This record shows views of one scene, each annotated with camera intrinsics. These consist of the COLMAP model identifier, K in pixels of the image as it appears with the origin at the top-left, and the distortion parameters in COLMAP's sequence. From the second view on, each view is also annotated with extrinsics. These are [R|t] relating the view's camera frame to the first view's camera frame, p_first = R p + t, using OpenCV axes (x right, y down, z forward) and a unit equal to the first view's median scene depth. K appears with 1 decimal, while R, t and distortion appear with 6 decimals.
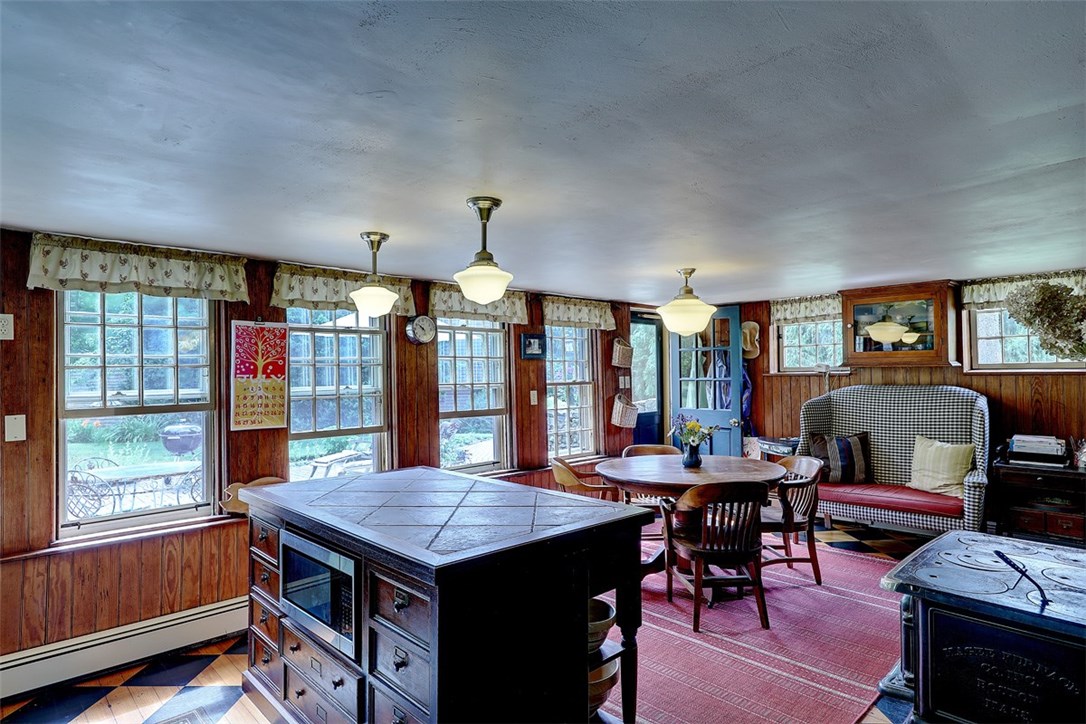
lens RADIAL K [[605.5, 0, 543.0], [0, 605.5, 362.0], [0, 0, 1]] dist [-0.000282, 0.000116]
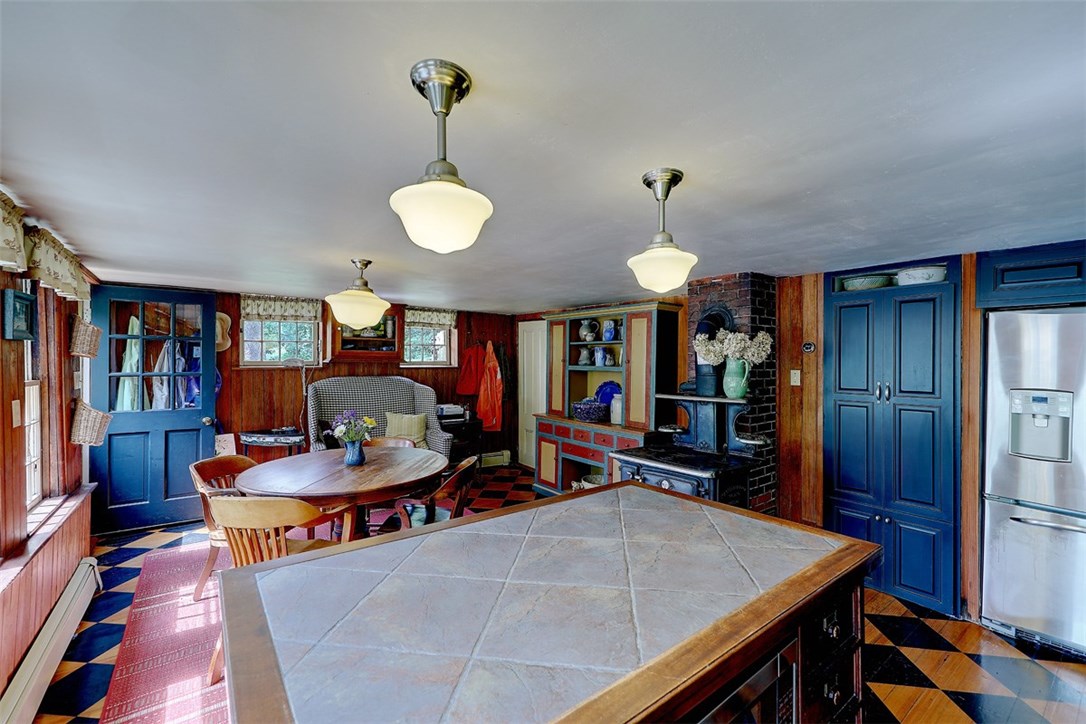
lens RADIAL K [[440.6, 0, 543.0], [0, 440.6, 362.0], [0, 0, 1]] dist [0.000791, 0.000284]
pose [[0.106916, 0.013773, 0.994173, -0.380881], [-0.019710, 0.999737, -0.011730, 0.011996], [-0.994073, -0.018341, 0.107159, 0.556993]]
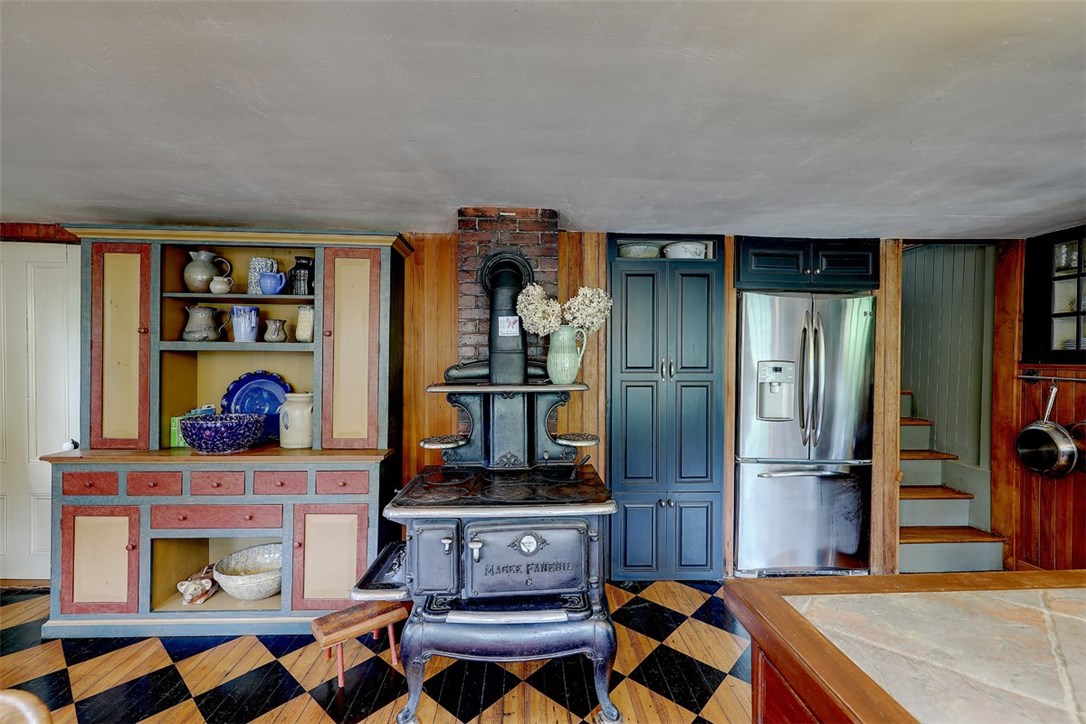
lens RADIAL K [[463.8, 0, 544.0], [0, 463.8, 359.8], [0, 0, 1]] dist [-0.000533, 0.000051]
pose [[-0.747412, 0.006097, 0.664333, 0.094110], [-0.003630, 0.999905, -0.013261, 0.039470], [-0.664351, -0.012322, -0.747319, 0.753070]]
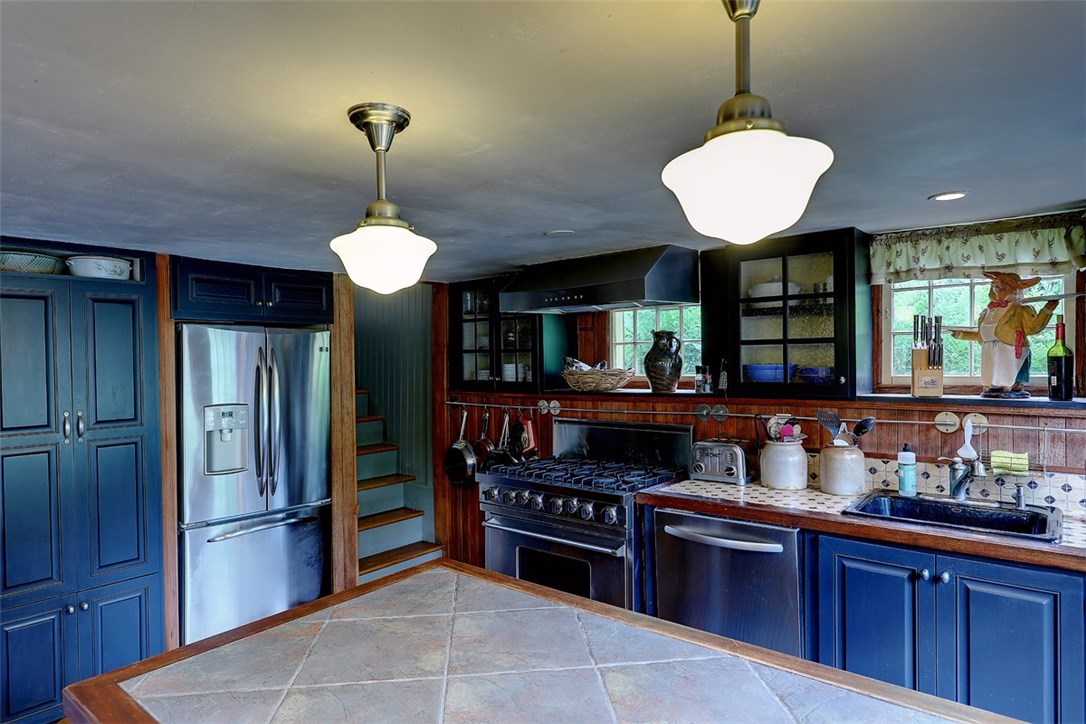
lens RADIAL K [[624.2, 0, 530.7], [0, 624.2, 362.8], [0, 0, 1]] dist [0.001807, 0.001032]
pose [[-0.994781, 0.030882, -0.097246, -0.032869], [0.031688, 0.999475, -0.006756, -0.010332], [0.096986, -0.009802, -0.995237, 0.859978]]
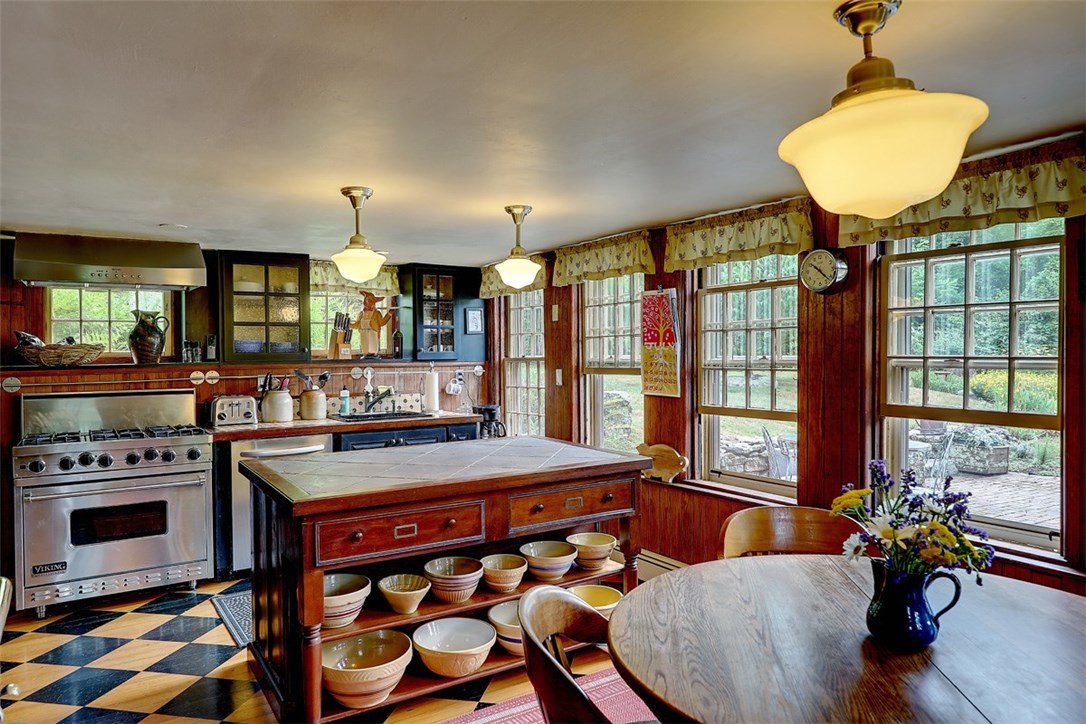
lens RADIAL K [[717.6, 0, 543.0], [0, 717.6, 362.0], [0, 0, 1]] dist [0.004665, 0.001036]
pose [[-0.205439, 0.028342, -0.978259, 0.615939], [0.031112, 0.999264, 0.022417, 0.017200], [0.978175, -0.025830, -0.206170, 0.868591]]
